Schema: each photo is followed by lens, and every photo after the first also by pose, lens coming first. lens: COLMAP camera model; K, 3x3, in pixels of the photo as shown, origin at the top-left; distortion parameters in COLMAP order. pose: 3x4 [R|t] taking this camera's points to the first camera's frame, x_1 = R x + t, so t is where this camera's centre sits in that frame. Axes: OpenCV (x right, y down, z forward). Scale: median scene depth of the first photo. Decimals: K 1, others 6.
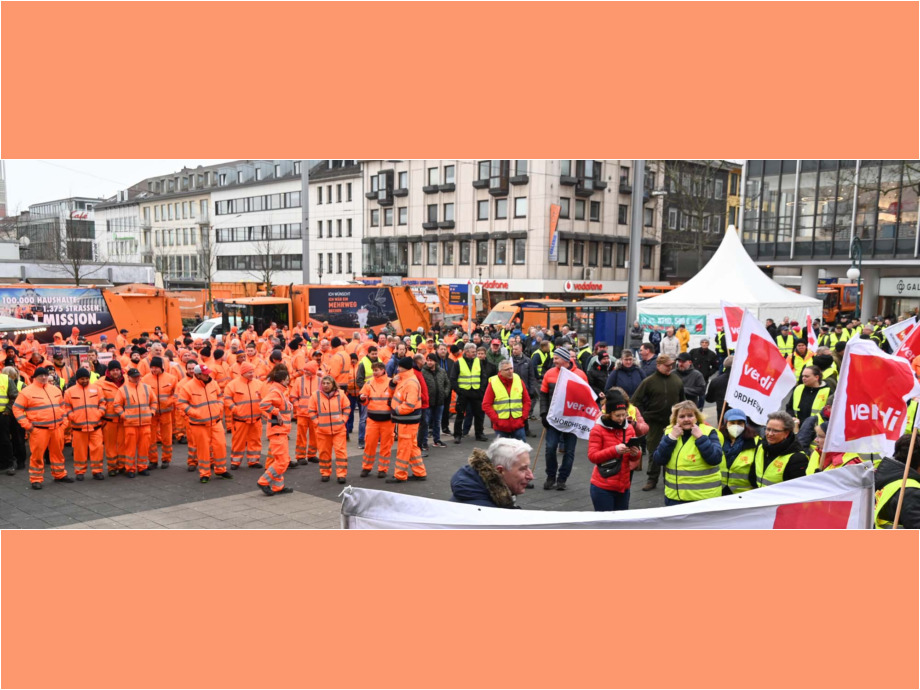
lens RADIAL K [[830.8, 0, 468.3], [0, 830.8, 386.9], [0, 0, 1]] dist [-0.011090, 0.000000]
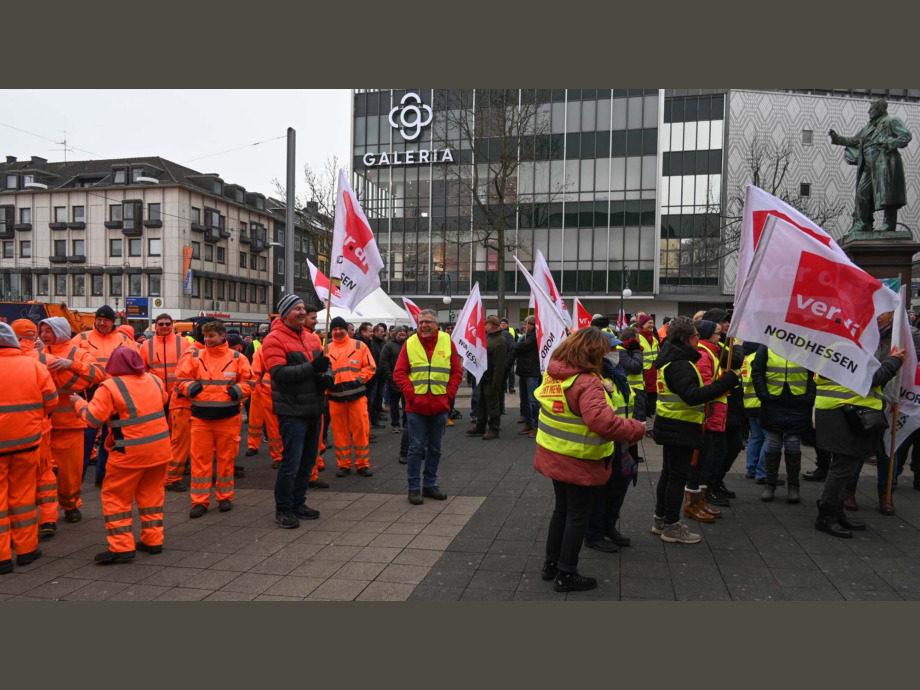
lens RADIAL K [[605.6, 0, 464.0], [0, 605.6, 344.2], [0, 0, 1]] dist [0.000542, -0.006084]
pose [[0.837912, -0.016016, 0.545570, -0.036156], [0.065790, 0.995245, -0.071827, 0.005561], [-0.541825, 0.096078, 0.834982, 0.078394]]
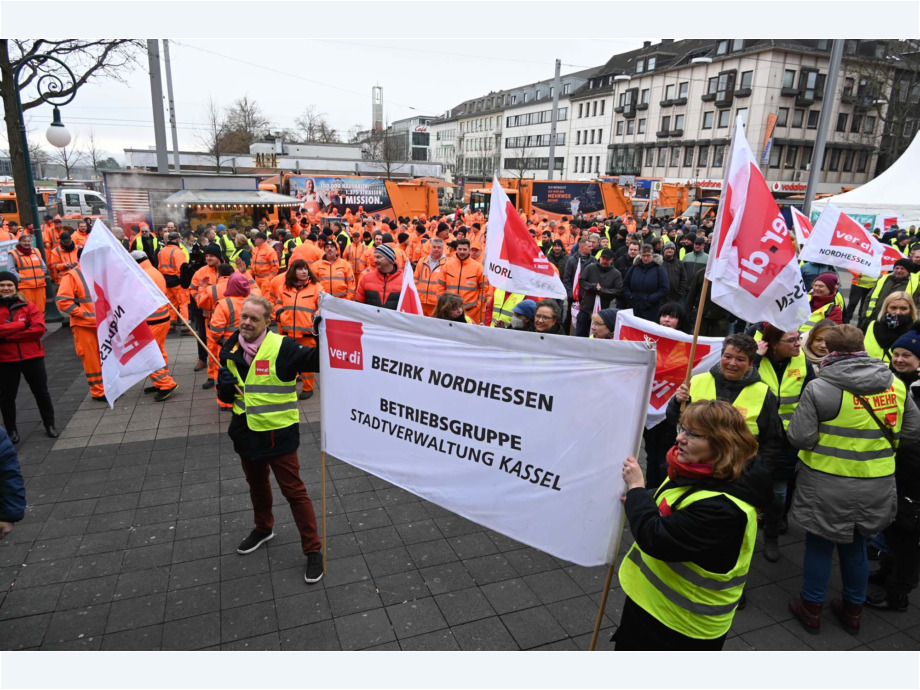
lens RADIAL K [[605.6, 0, 469.2], [0, 605.6, 342.7], [0, 0, 1]] dist [0.000542, -0.006084]
pose [[0.926568, 0.115069, -0.358092, 0.047896], [-0.065211, 0.986782, 0.148357, -0.001777], [0.370430, -0.114111, 0.921824, 0.023931]]
